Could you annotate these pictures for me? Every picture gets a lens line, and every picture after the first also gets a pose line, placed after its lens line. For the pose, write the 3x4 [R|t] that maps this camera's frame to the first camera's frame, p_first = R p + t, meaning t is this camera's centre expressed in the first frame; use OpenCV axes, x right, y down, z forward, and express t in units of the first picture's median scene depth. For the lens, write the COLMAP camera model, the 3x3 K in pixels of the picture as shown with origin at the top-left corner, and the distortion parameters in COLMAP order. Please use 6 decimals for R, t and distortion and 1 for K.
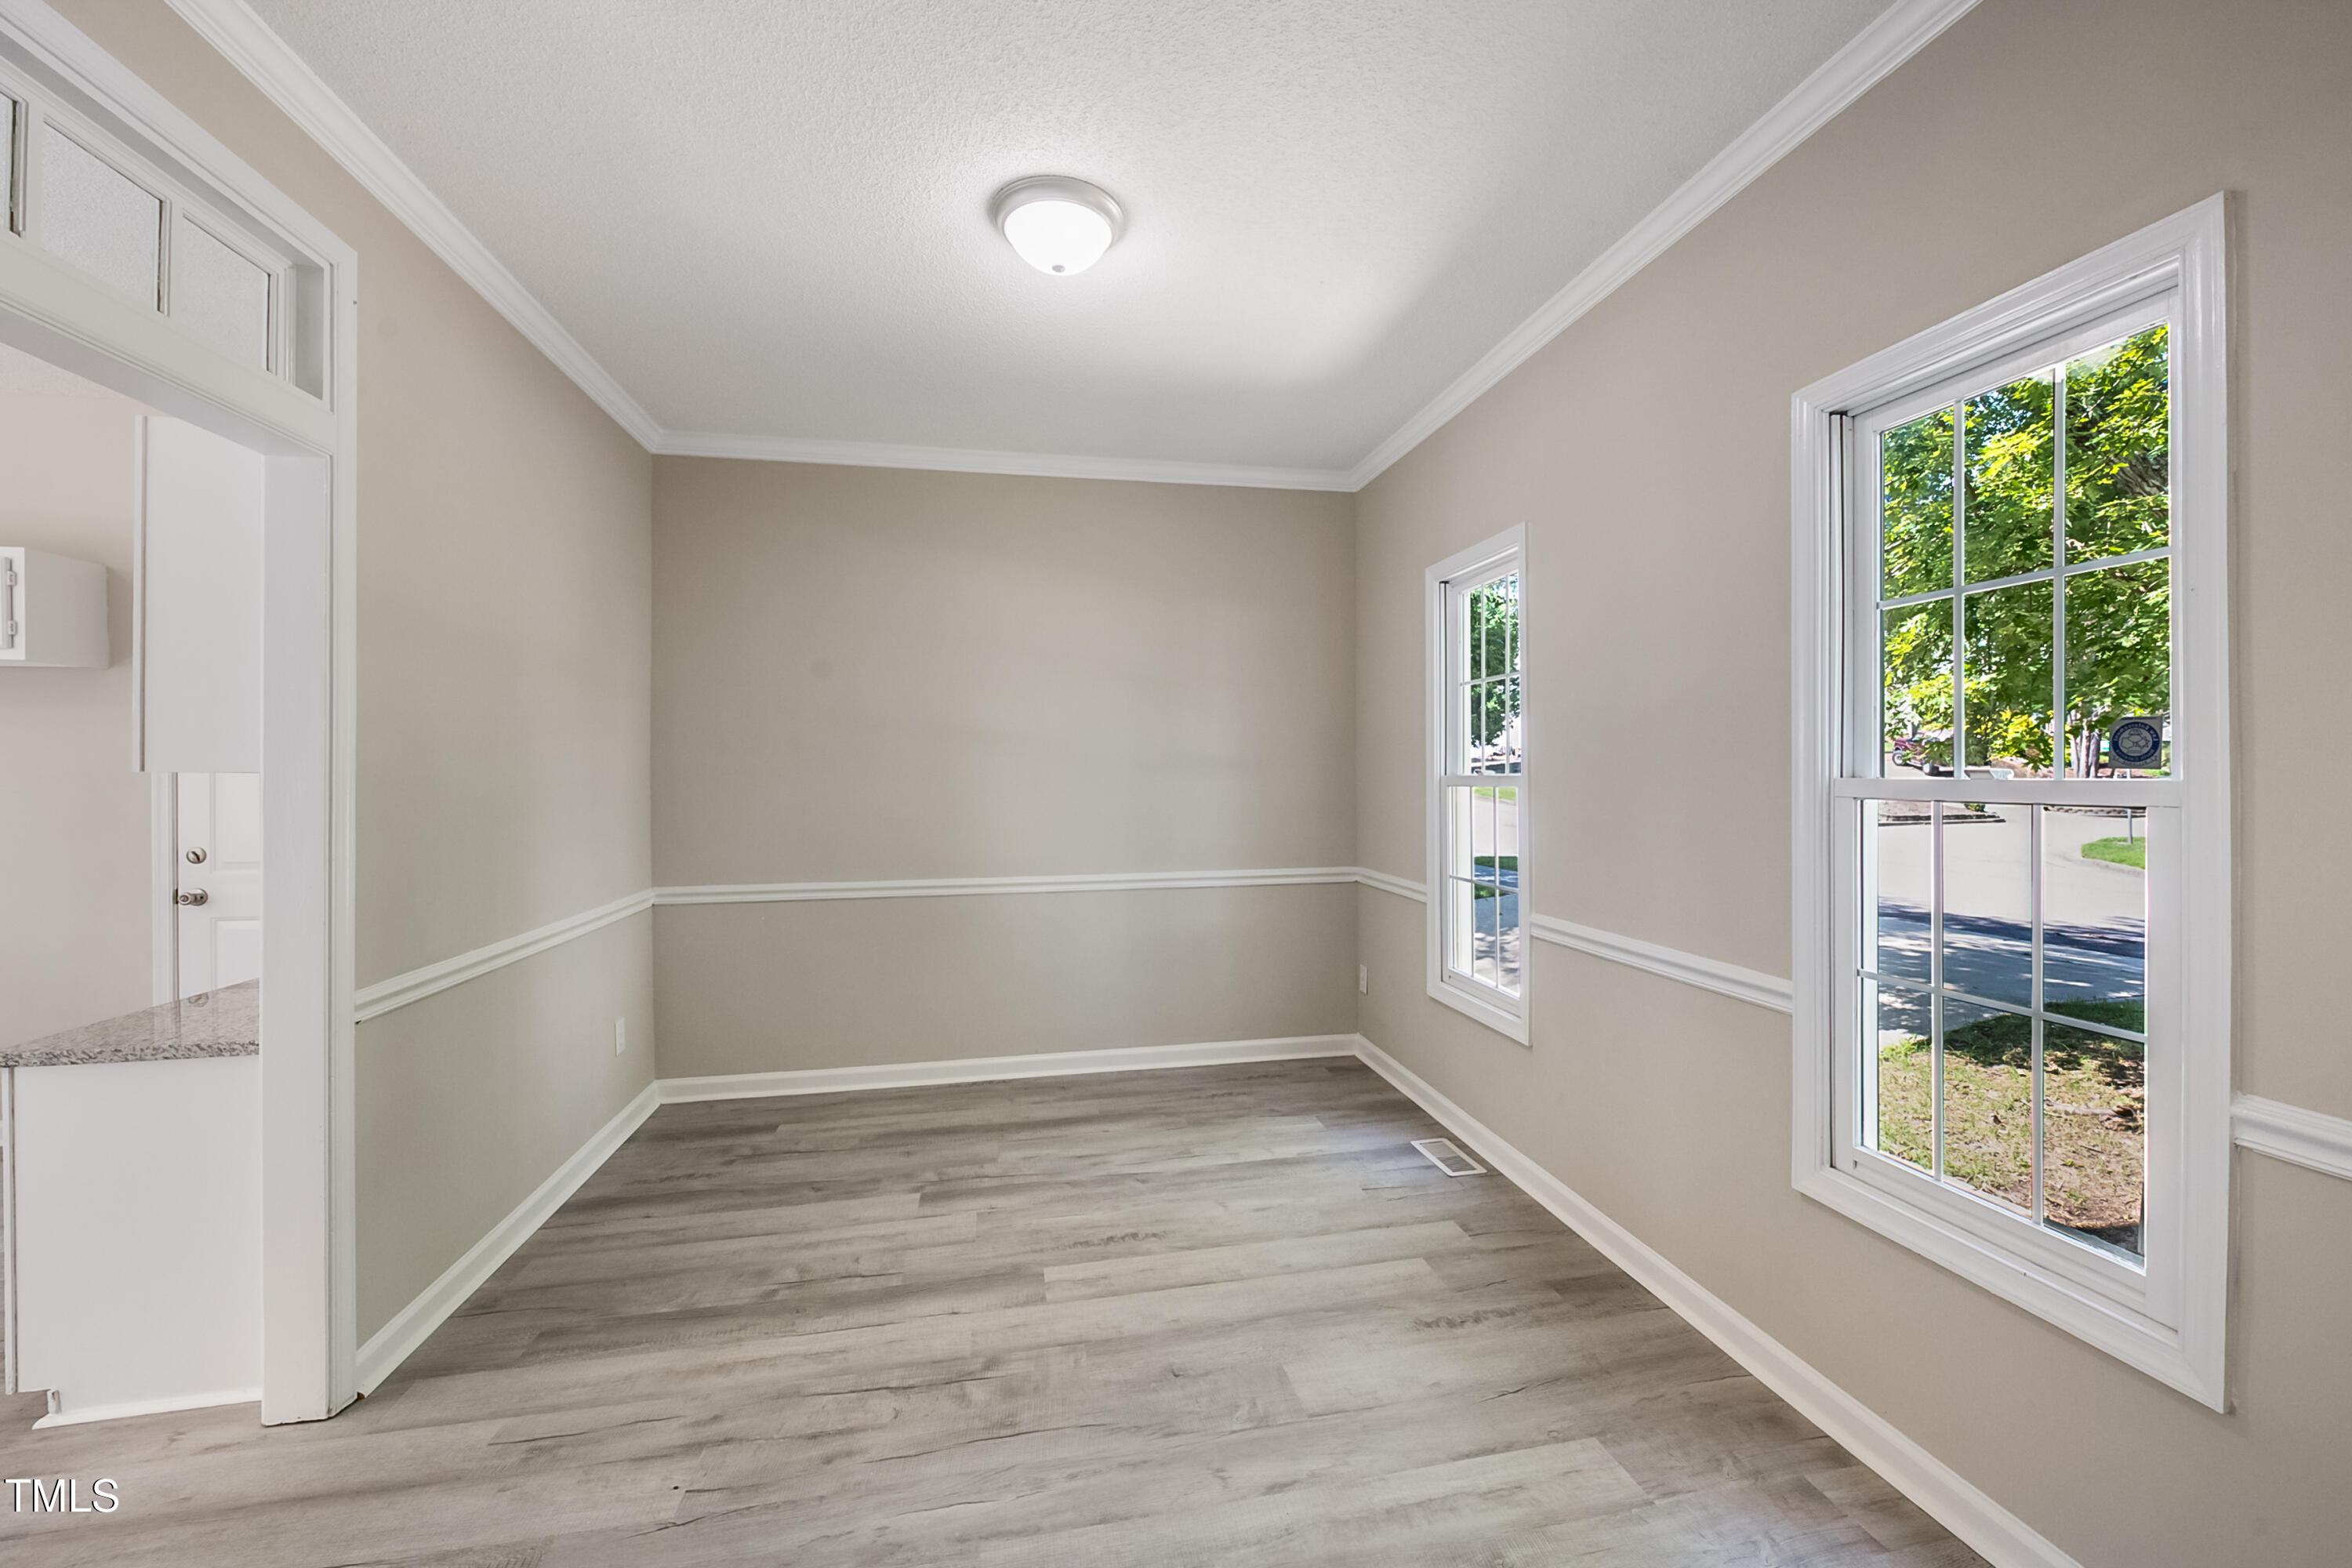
lens RADIAL K [[908.9, 0, 1176.0], [0, 908.9, 784.0], [0, 0, 1]] dist [0.000253, -0.000056]
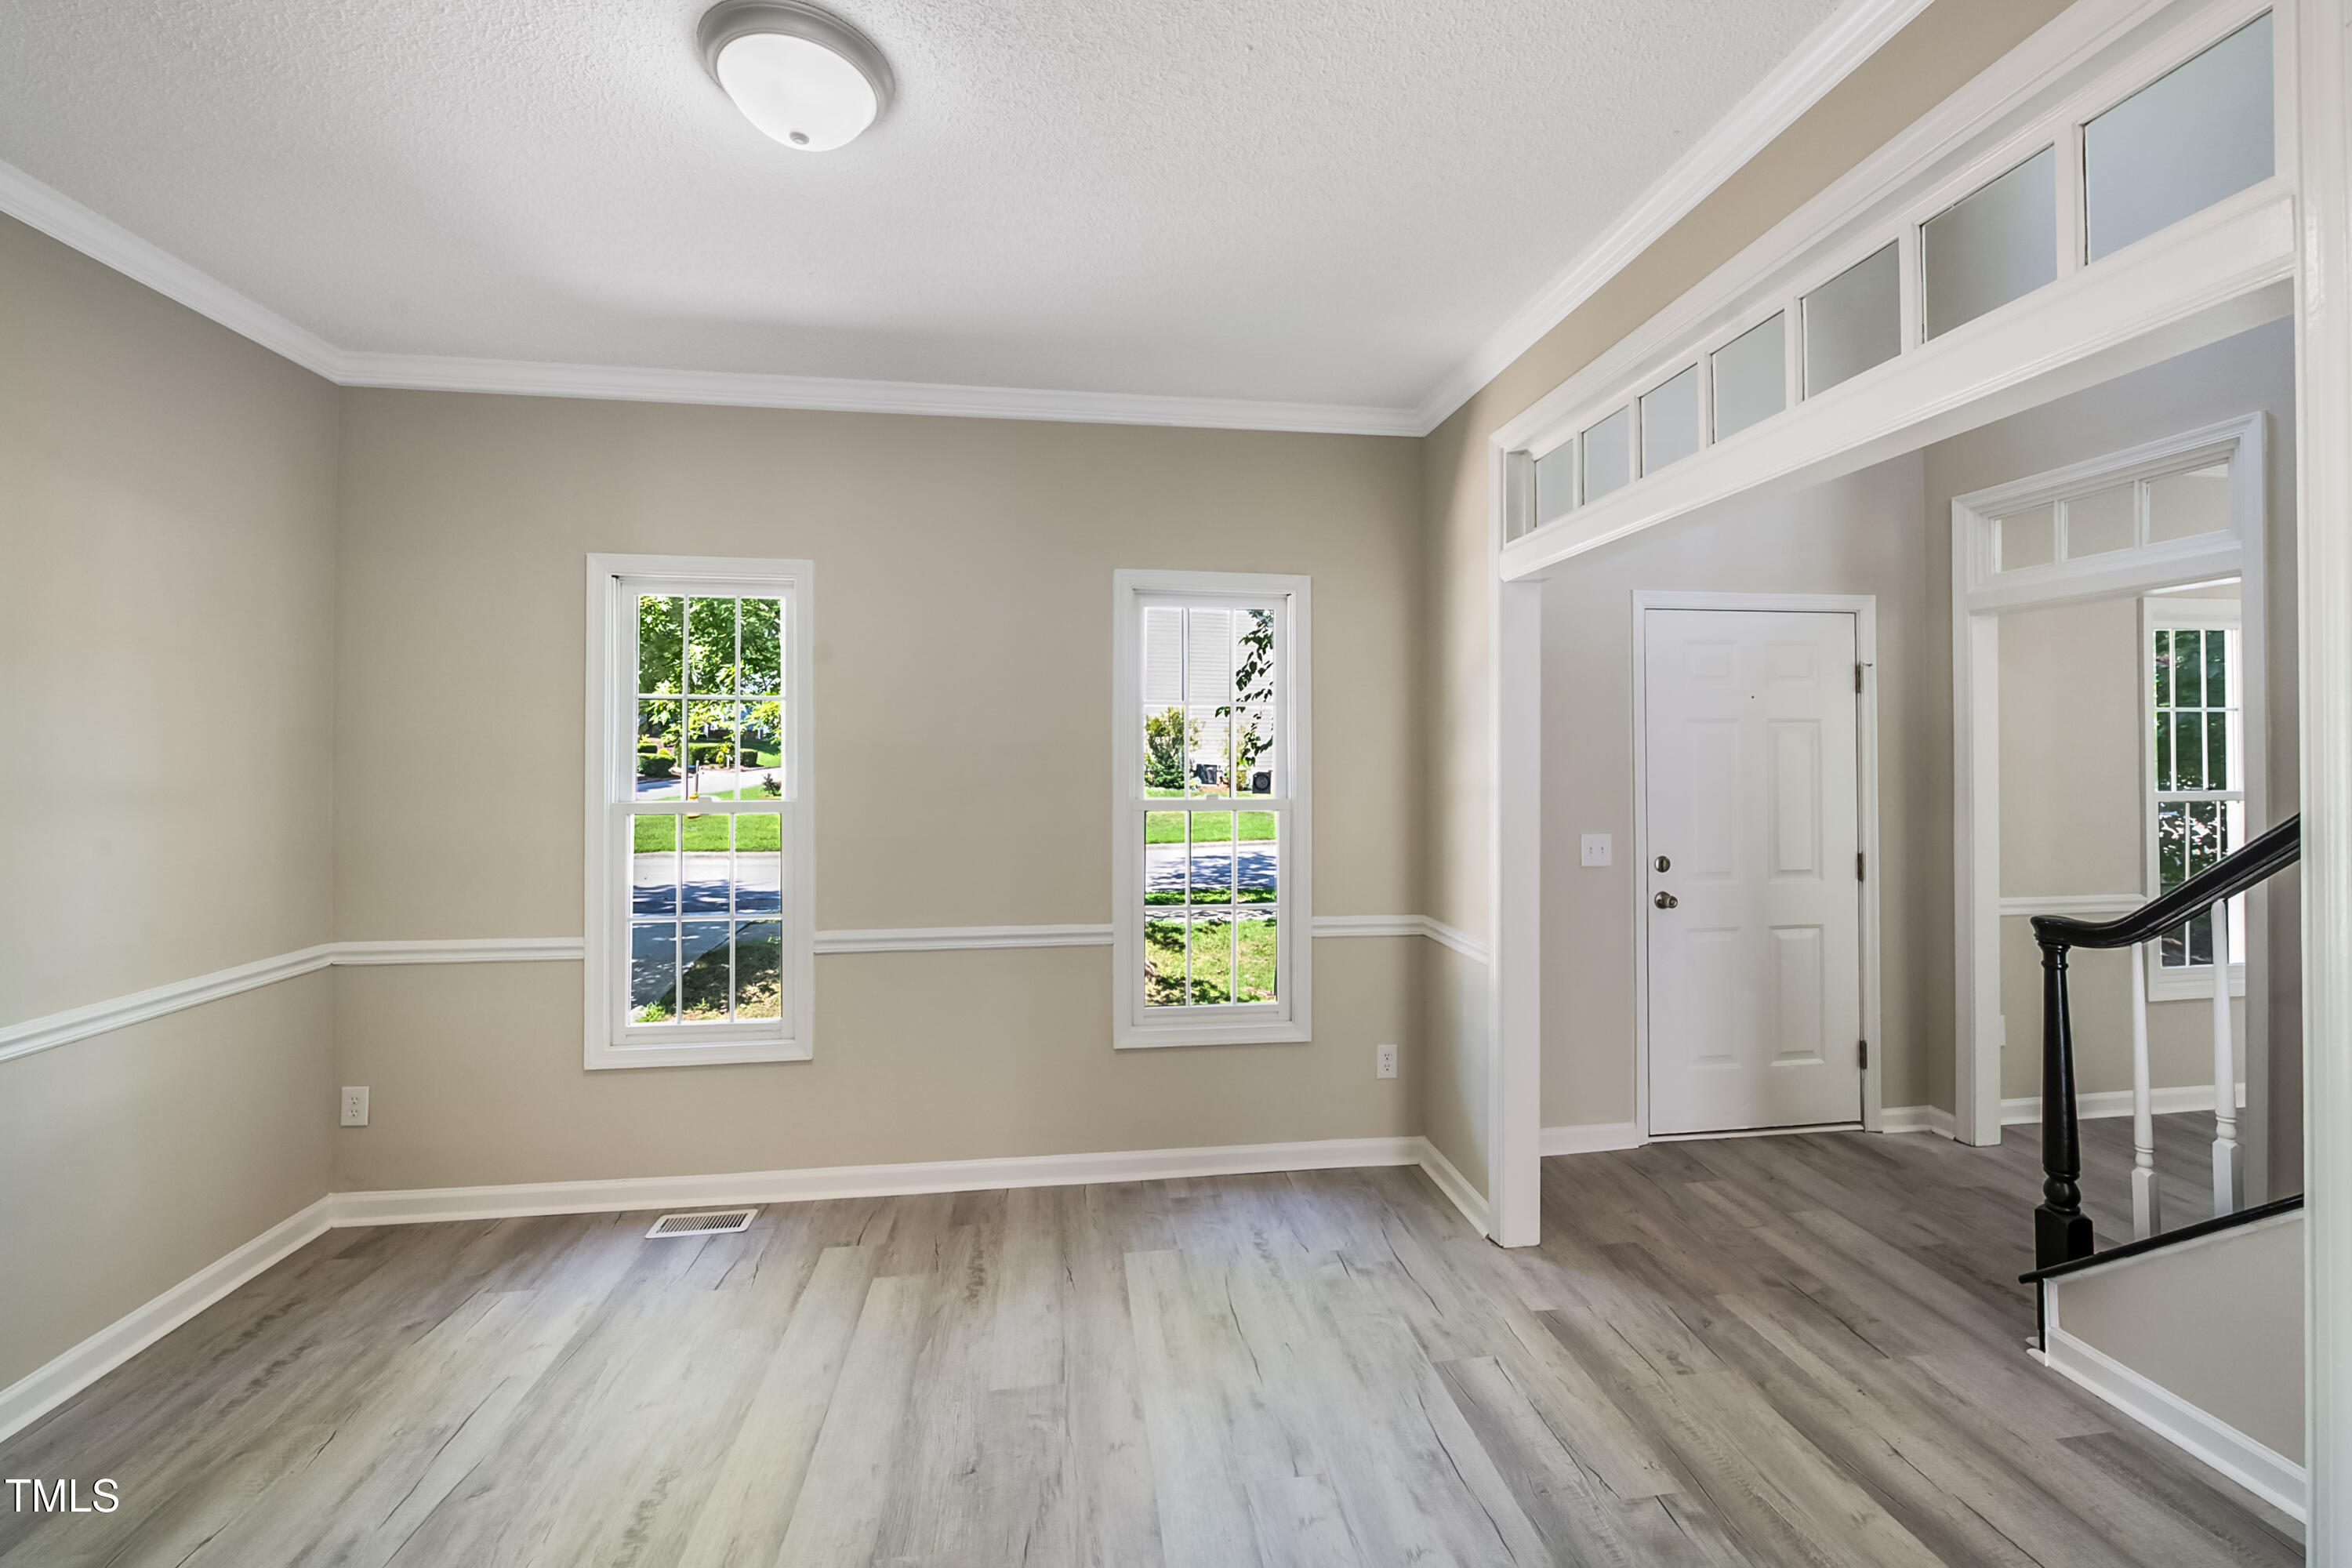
lens RADIAL K [[931.1, 0, 1178.4], [0, 931.1, 755.7], [0, 0, 1]] dist [-0.000977, -0.000343]
pose [[0.059218, 0.009923, 0.998196, -0.710108], [0.010629, 0.999888, -0.010570, -0.049368], [-0.998189, 0.011235, 0.059106, 0.548519]]
